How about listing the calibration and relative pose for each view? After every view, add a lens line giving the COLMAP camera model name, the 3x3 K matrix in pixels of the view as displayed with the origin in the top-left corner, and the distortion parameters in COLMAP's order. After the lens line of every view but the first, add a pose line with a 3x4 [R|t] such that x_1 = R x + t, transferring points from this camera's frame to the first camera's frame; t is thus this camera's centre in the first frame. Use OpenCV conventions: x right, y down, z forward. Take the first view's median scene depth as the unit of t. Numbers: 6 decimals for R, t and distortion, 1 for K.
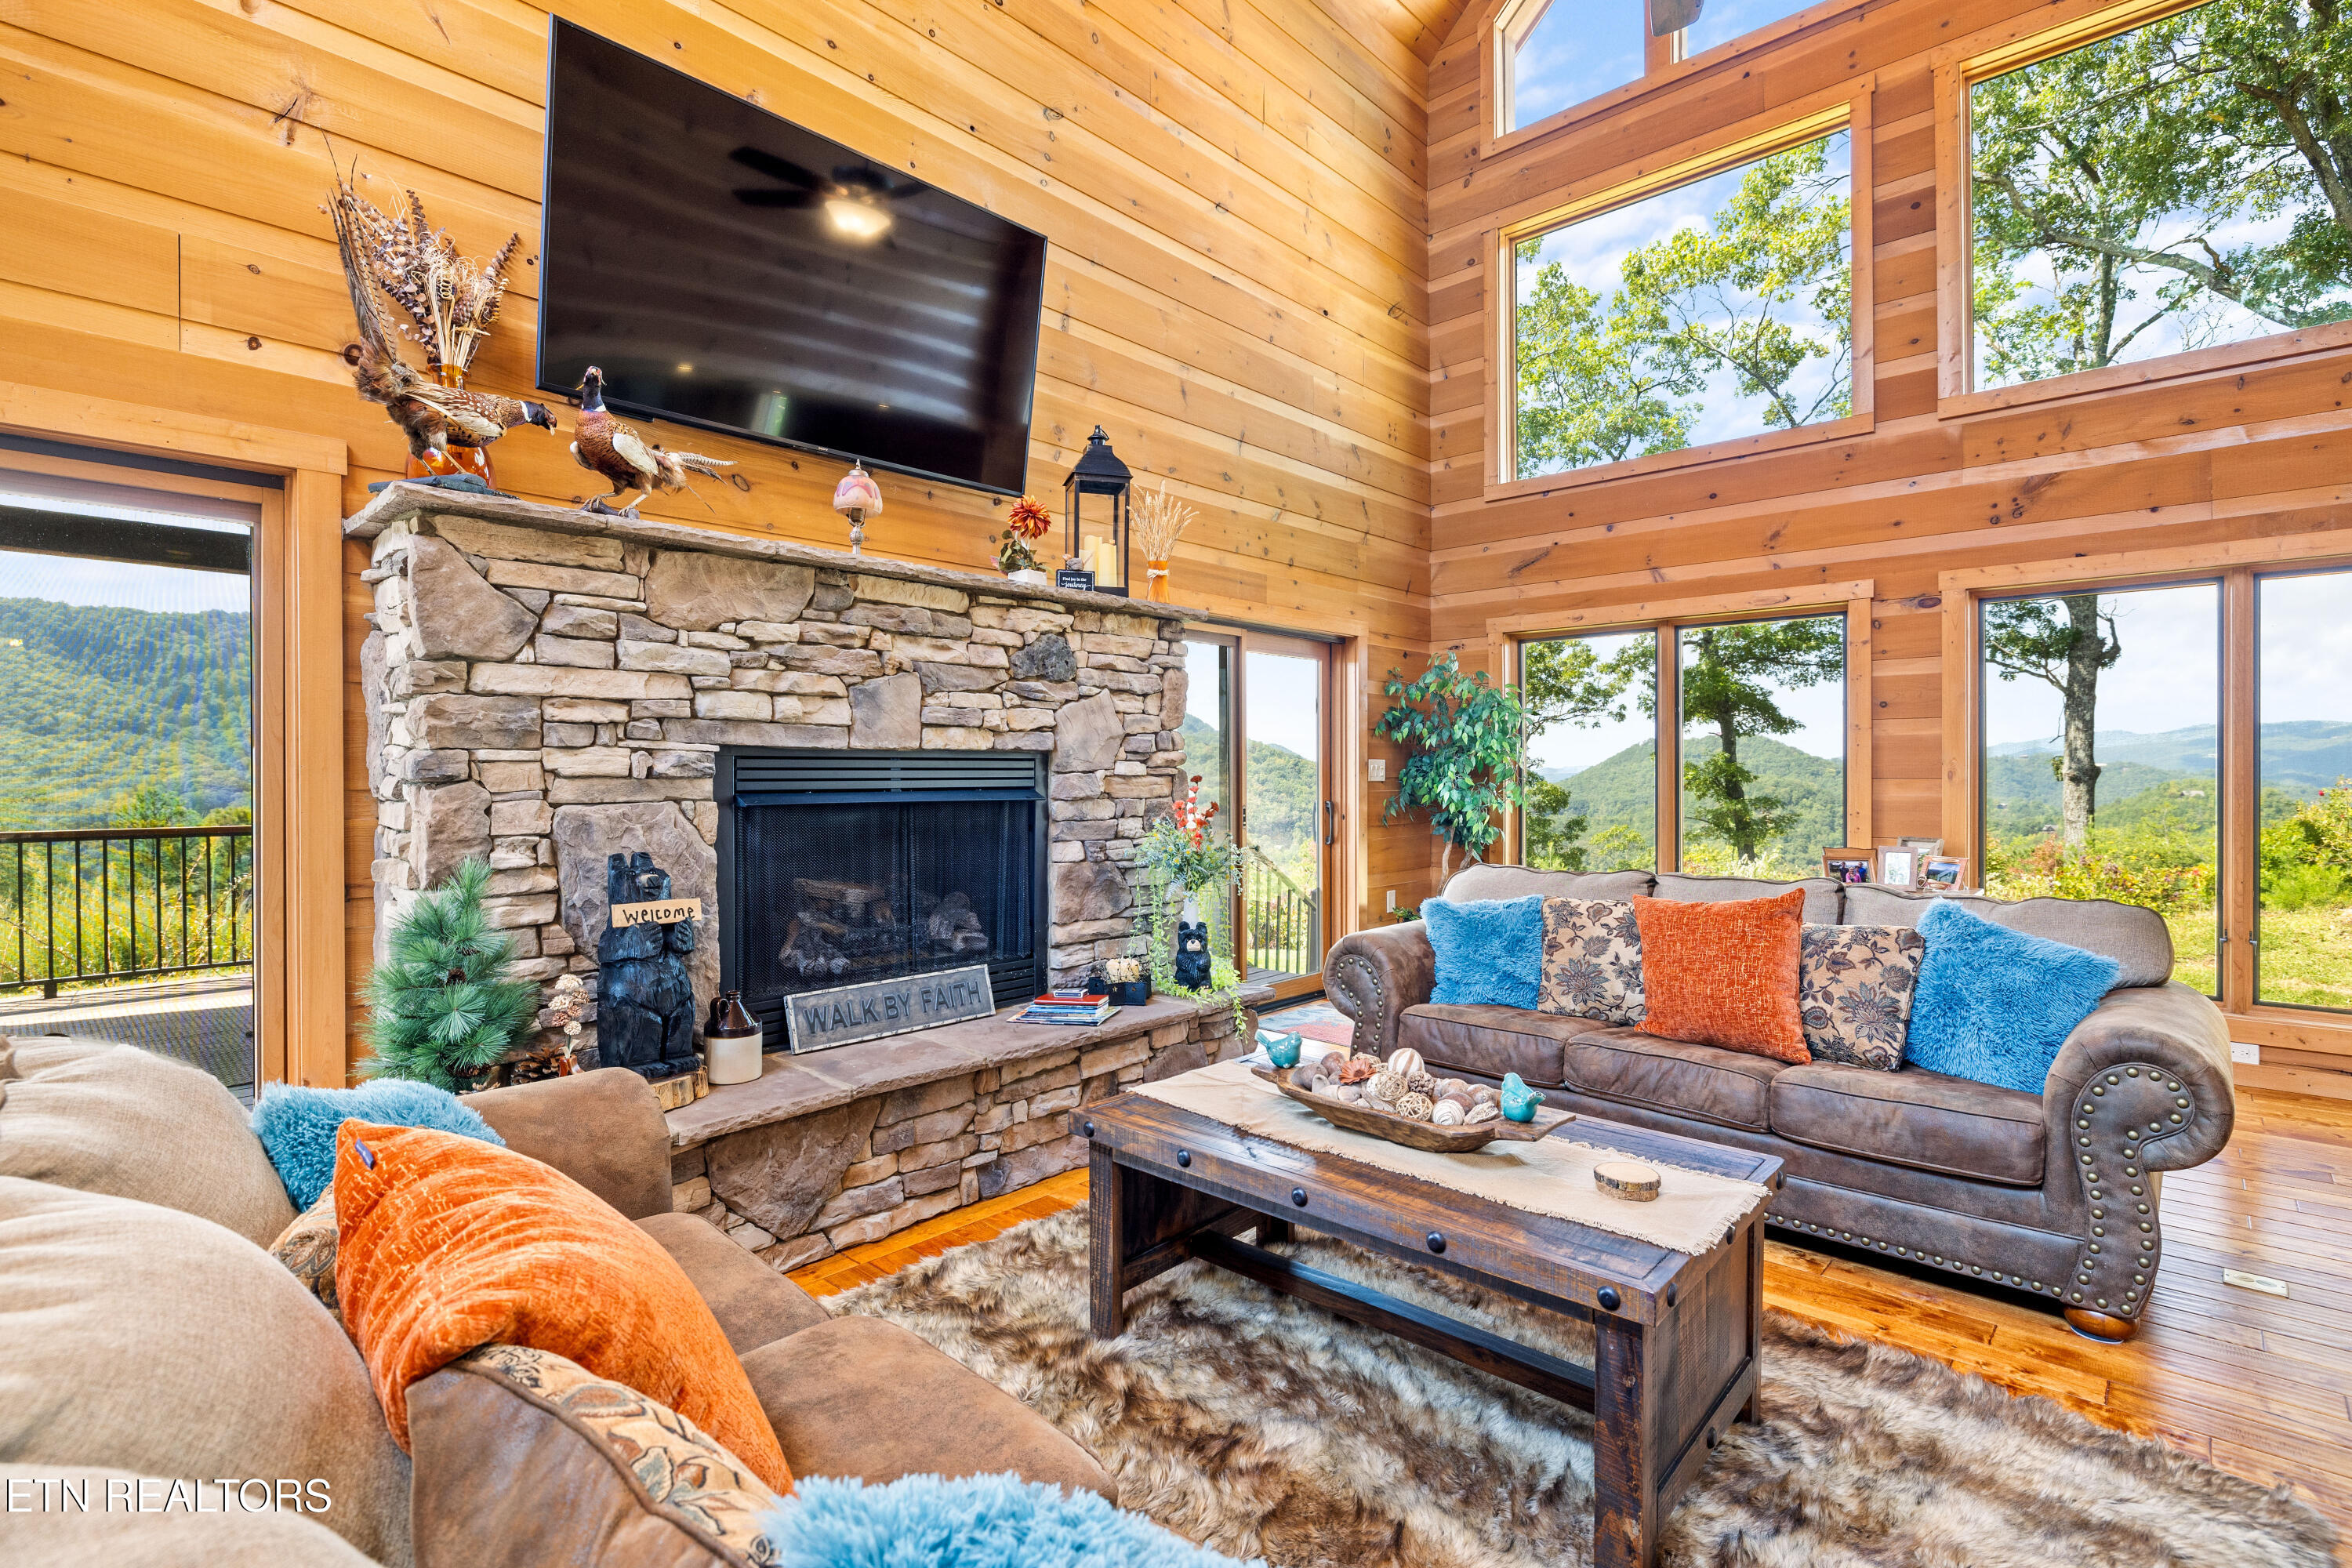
lens RADIAL K [[1094.5, 0, 1175.3], [0, 1094.5, 772.4], [0, 0, 1]] dist [-0.003930, -0.000705]
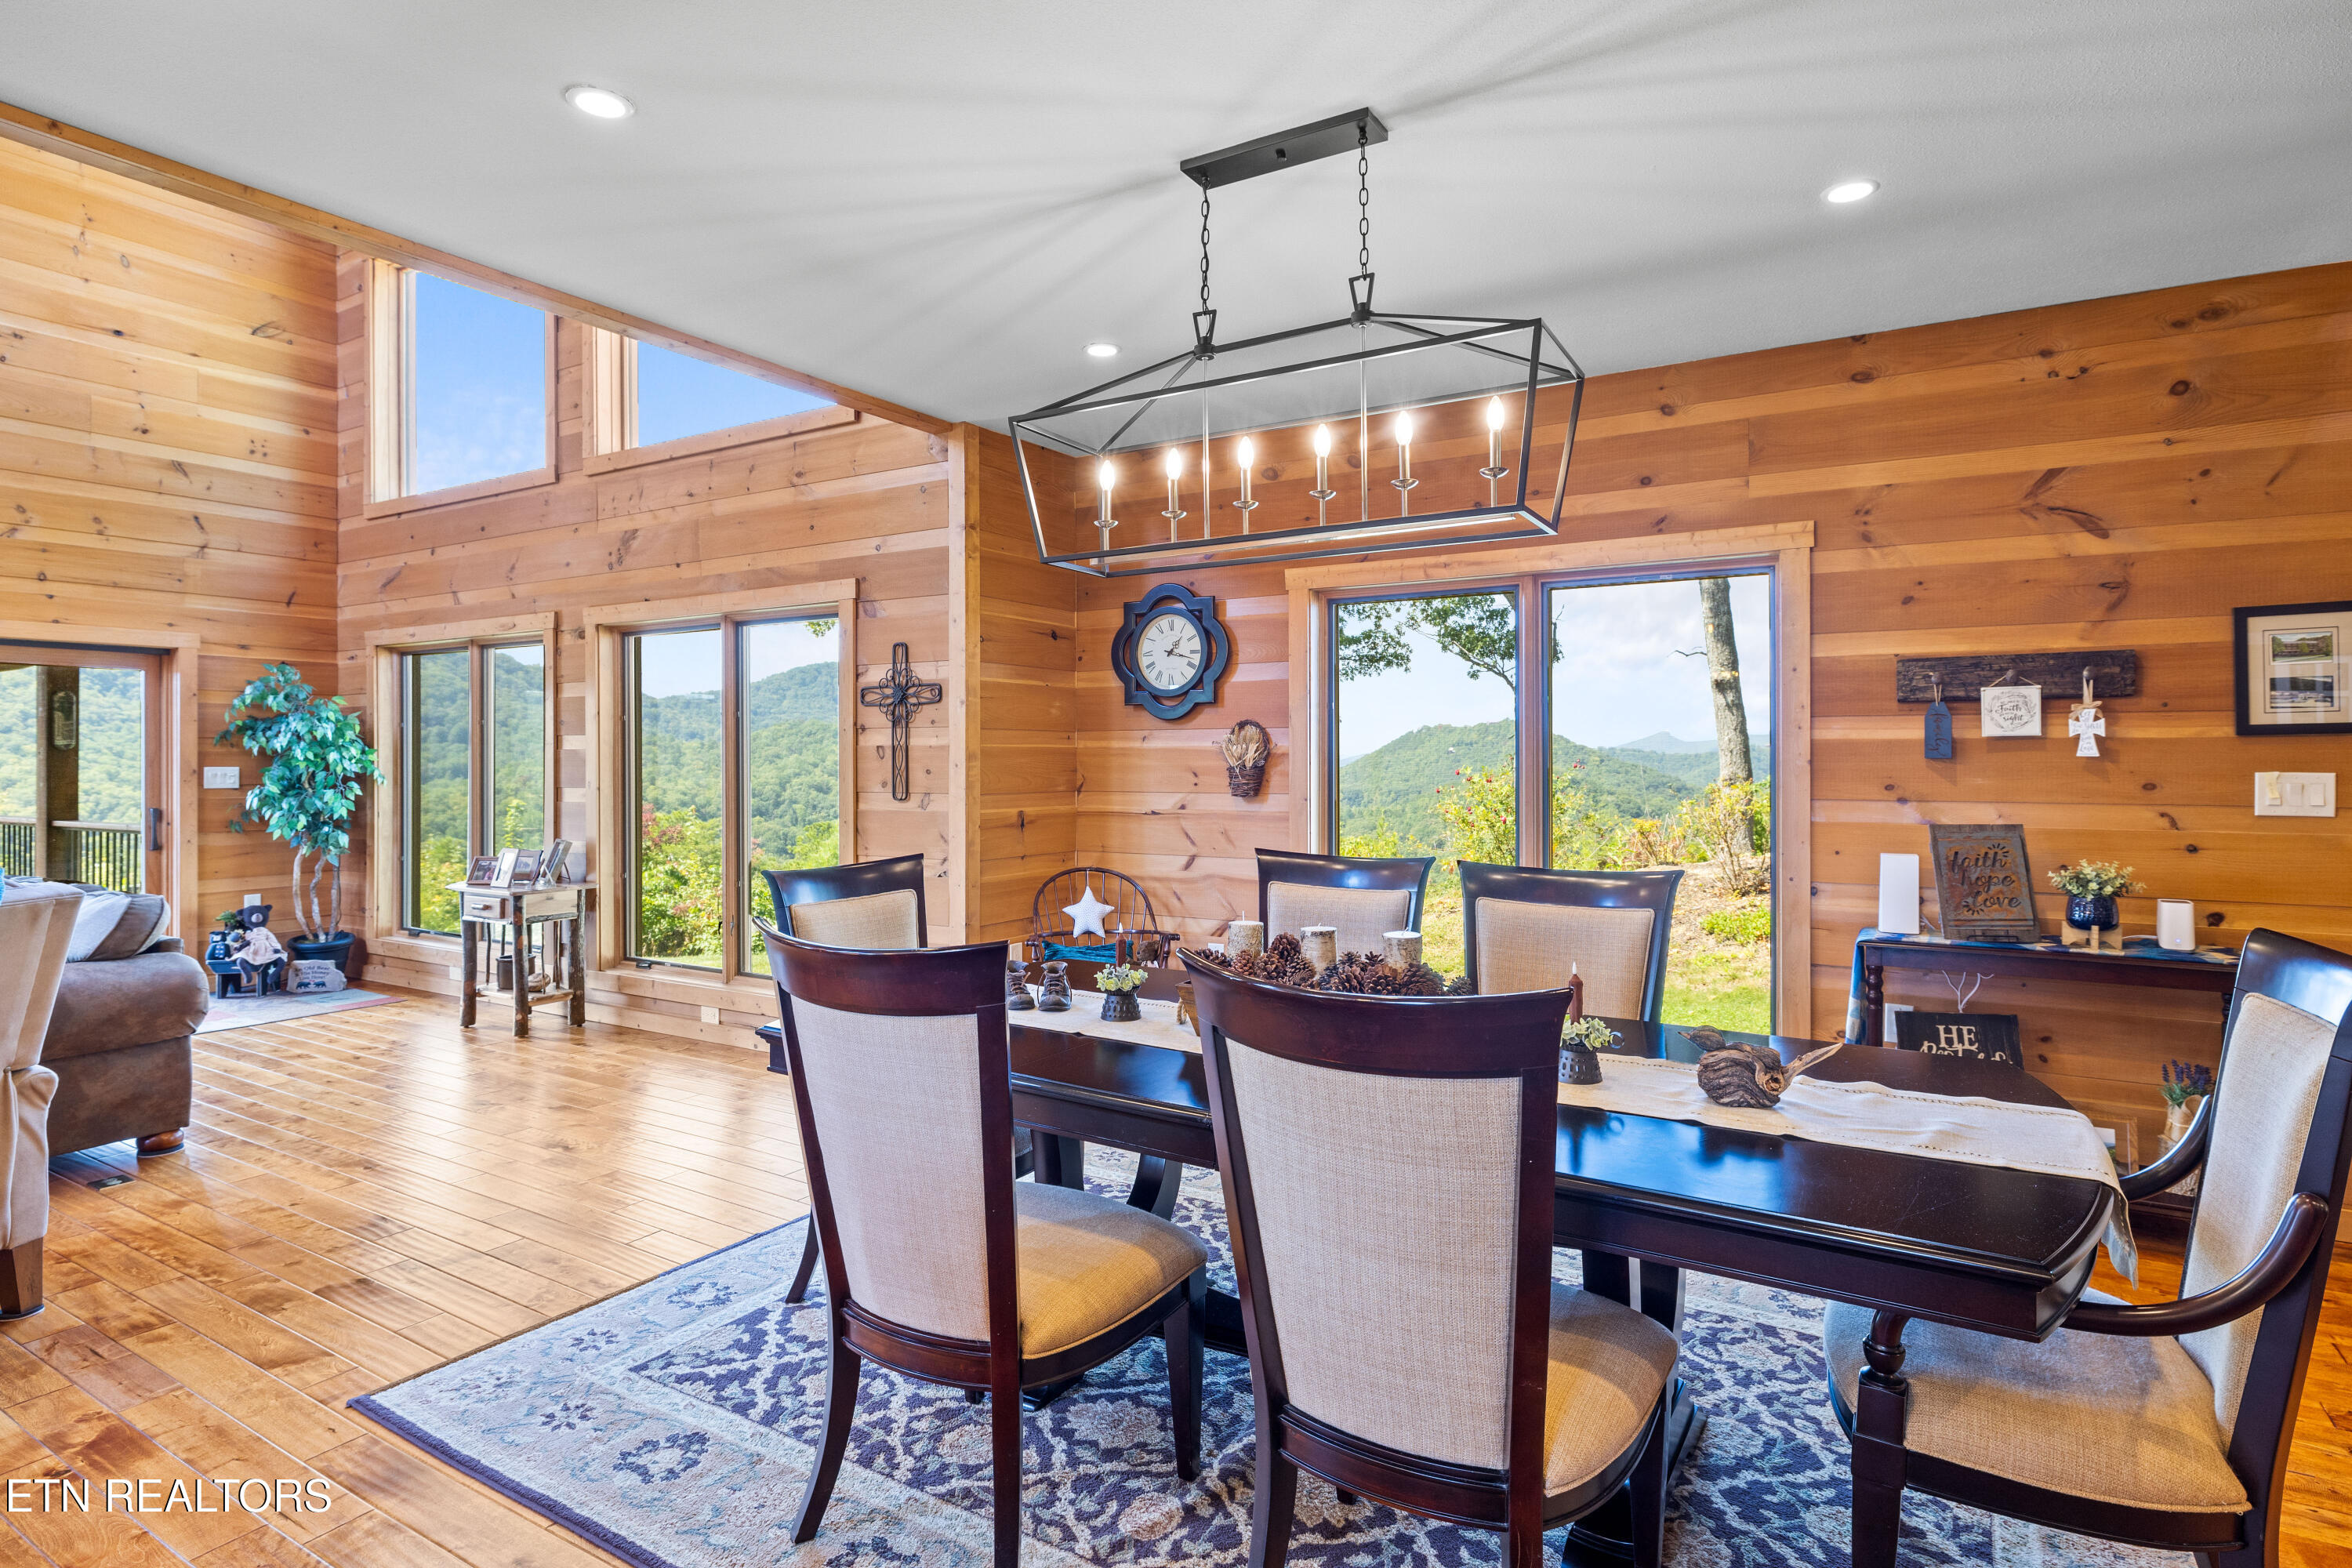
lens RADIAL K [[1215.4, 0, 1174.7], [0, 1215.4, 765.9], [0, 0, 1]] dist [-0.000421, -0.000083]
pose [[0.980891, -0.001459, 0.194554, 1.571245], [0.000871, 0.999995, 0.003108, -0.031274], [-0.194558, -0.002879, 0.980887, -0.553588]]
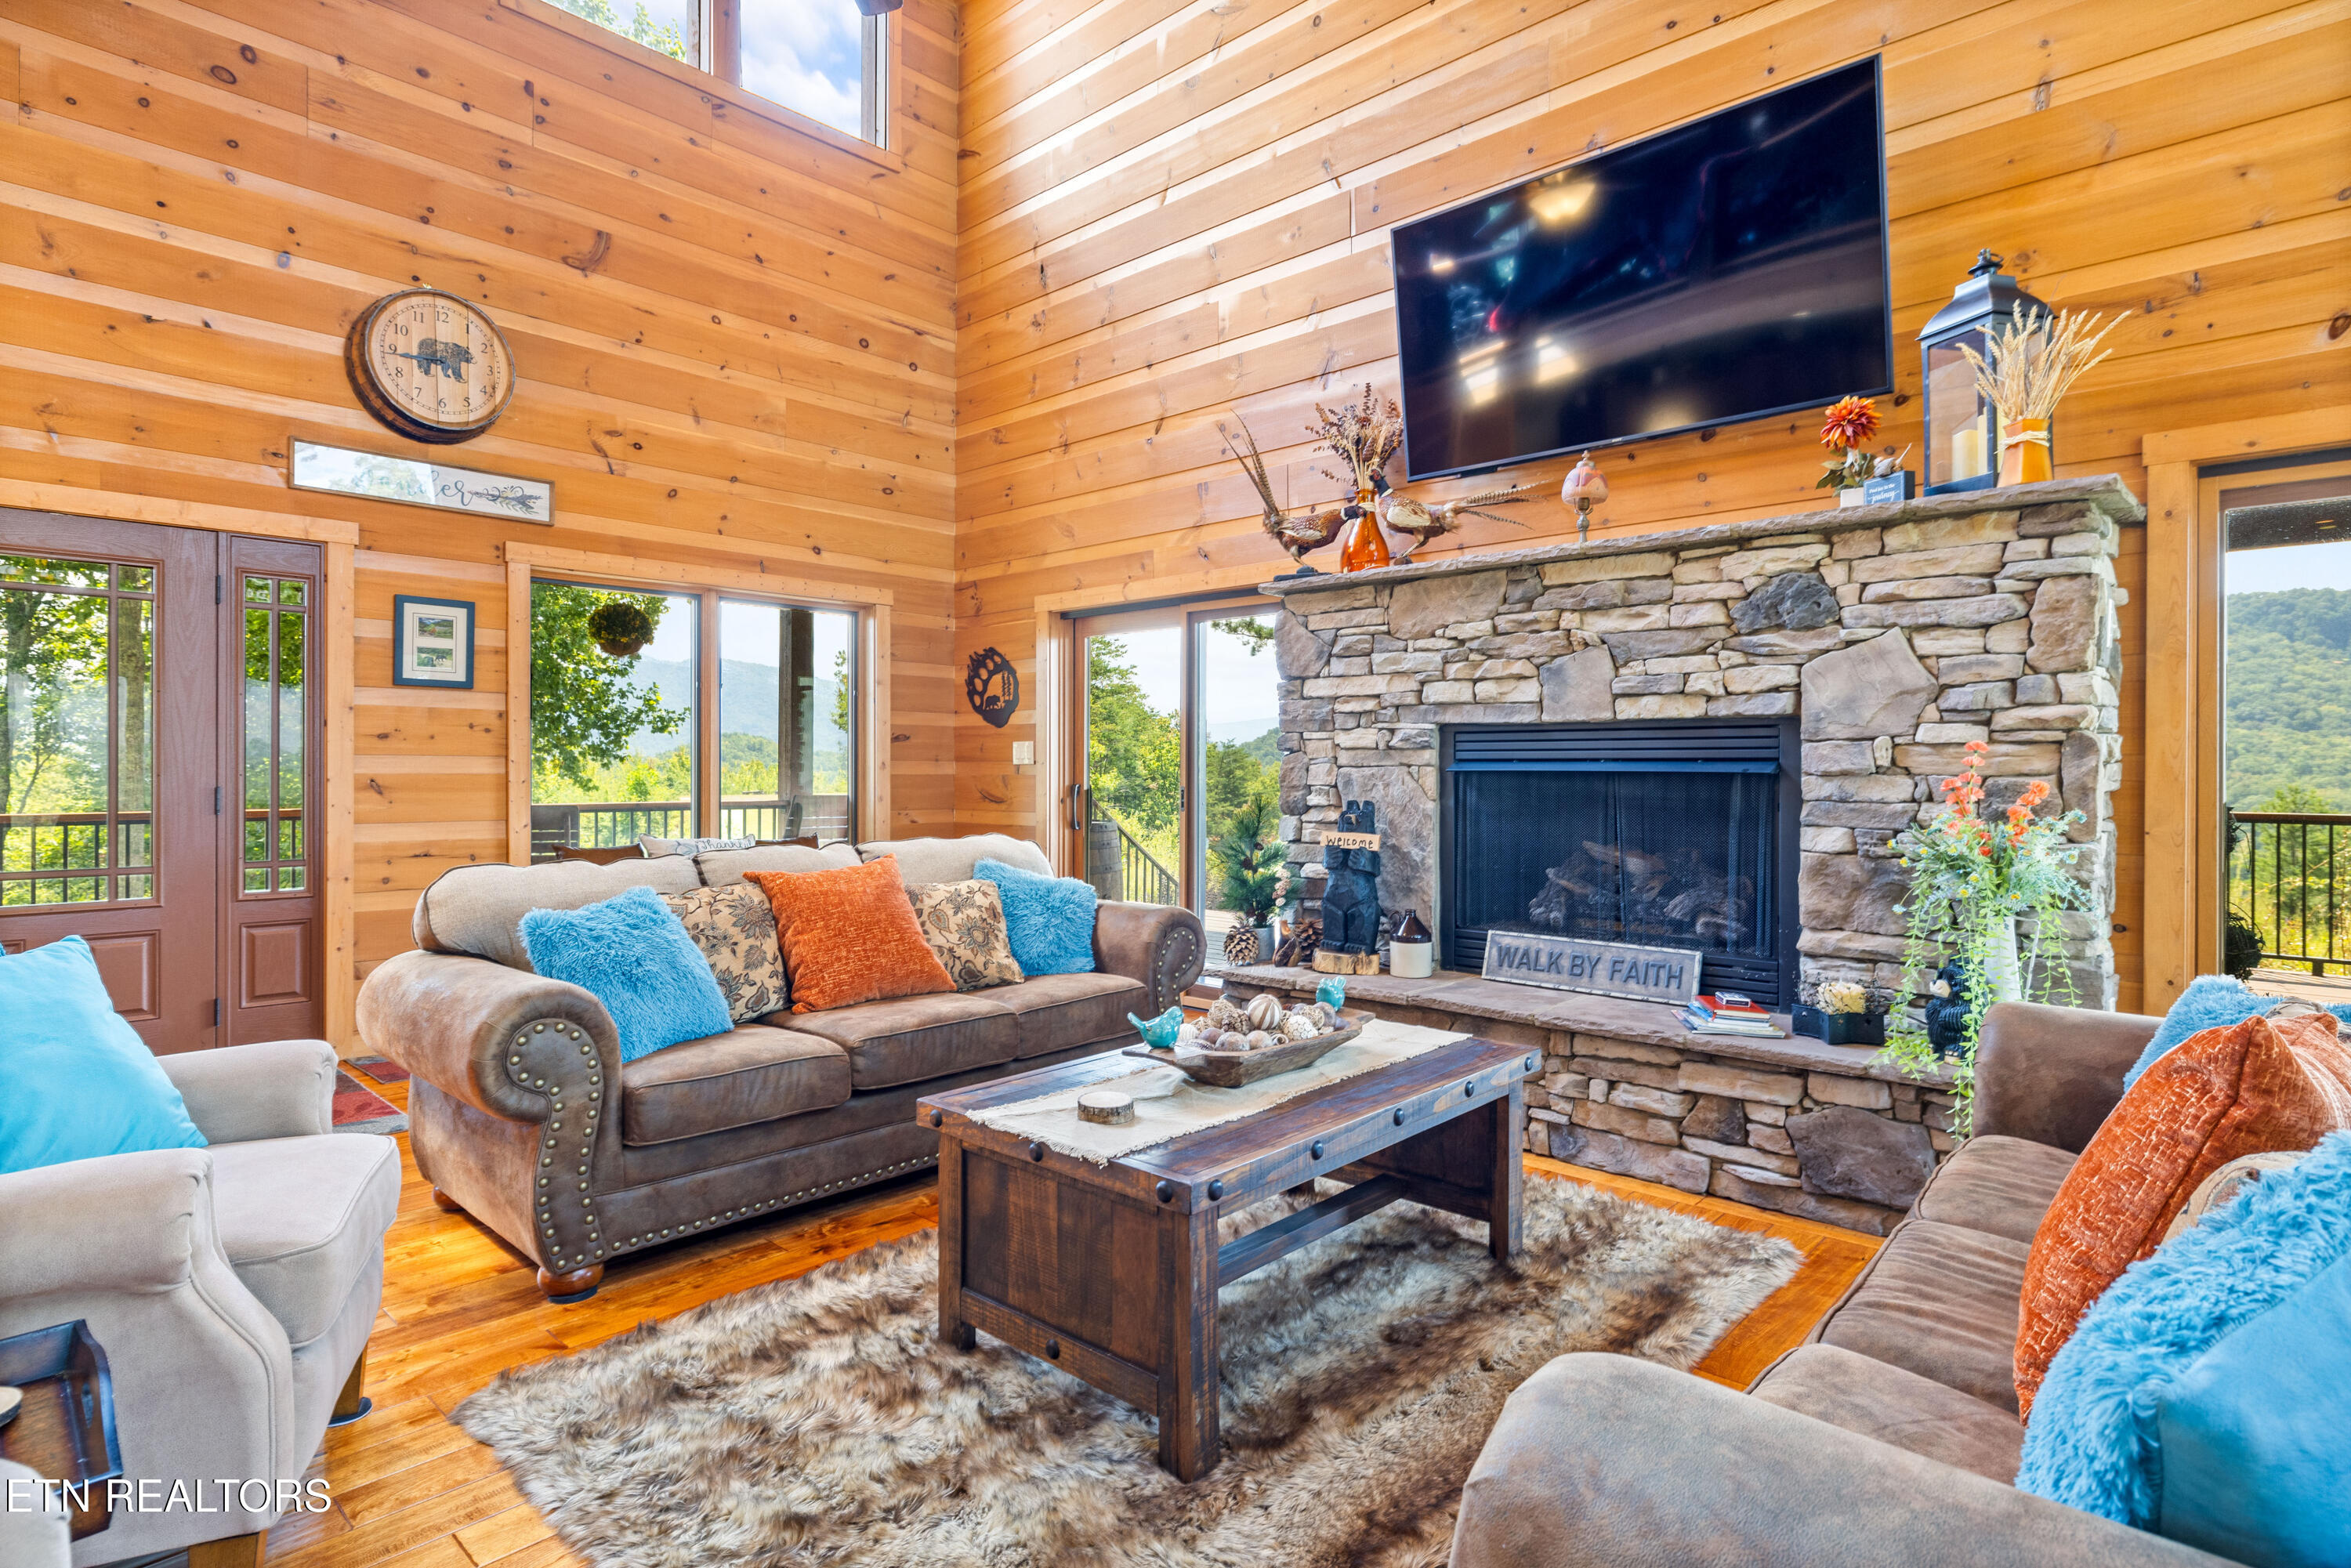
lens RADIAL K [[1214.9, 0, 1174.2], [0, 1214.9, 765.9], [0, 0, 1]] dist [-0.000421, -0.000083]
pose [[0.005218, -0.000897, -0.999986, 0.918580], [-0.003301, 0.999994, -0.000914, 0.024660], [0.999981, 0.003306, 0.005215, 0.608434]]
